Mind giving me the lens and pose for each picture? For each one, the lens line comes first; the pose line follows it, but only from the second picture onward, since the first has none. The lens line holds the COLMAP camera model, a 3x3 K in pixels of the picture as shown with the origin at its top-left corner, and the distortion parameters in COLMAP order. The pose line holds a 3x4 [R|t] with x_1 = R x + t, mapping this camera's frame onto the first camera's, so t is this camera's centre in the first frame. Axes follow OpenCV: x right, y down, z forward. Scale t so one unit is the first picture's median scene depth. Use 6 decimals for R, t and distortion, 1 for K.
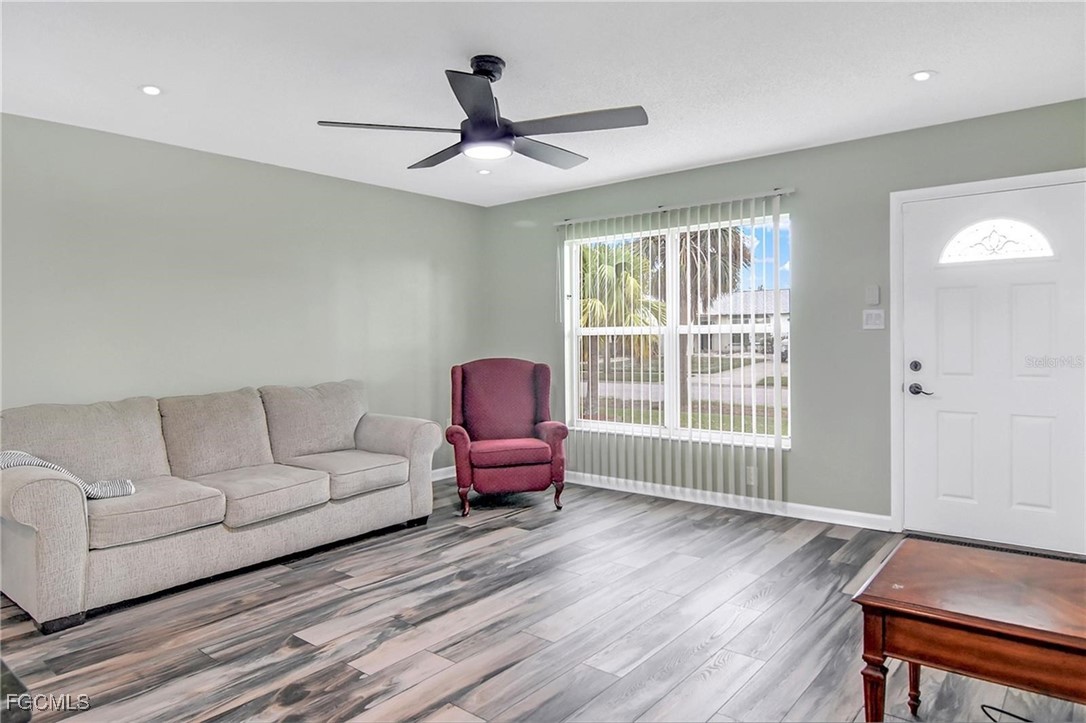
lens RADIAL K [[612.1, 0, 545.7], [0, 612.1, 343.6], [0, 0, 1]] dist [0.000653, -0.019964]
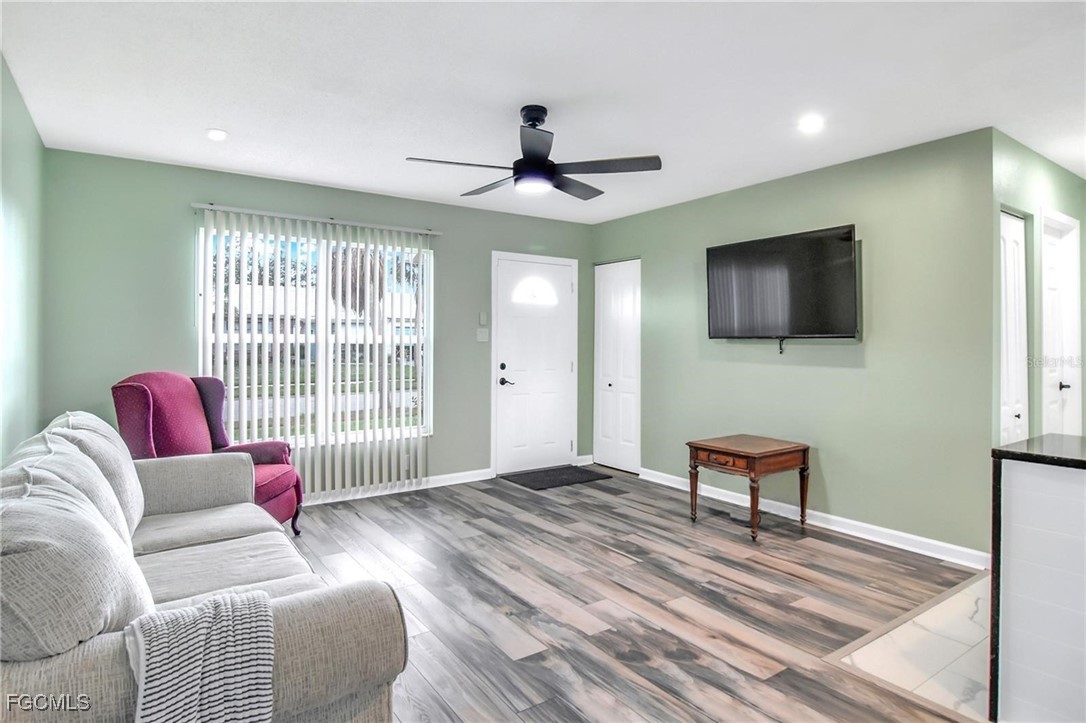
lens RADIAL K [[612.1, 0, 545.7], [0, 612.1, 343.6], [0, 0, 1]] dist [0.000653, -0.019964]
pose [[0.302422, 0.015547, 0.953047, -1.207857], [0.002922, 0.999847, -0.017238, 0.009427], [-0.953170, 0.007998, 0.302330, 0.624310]]
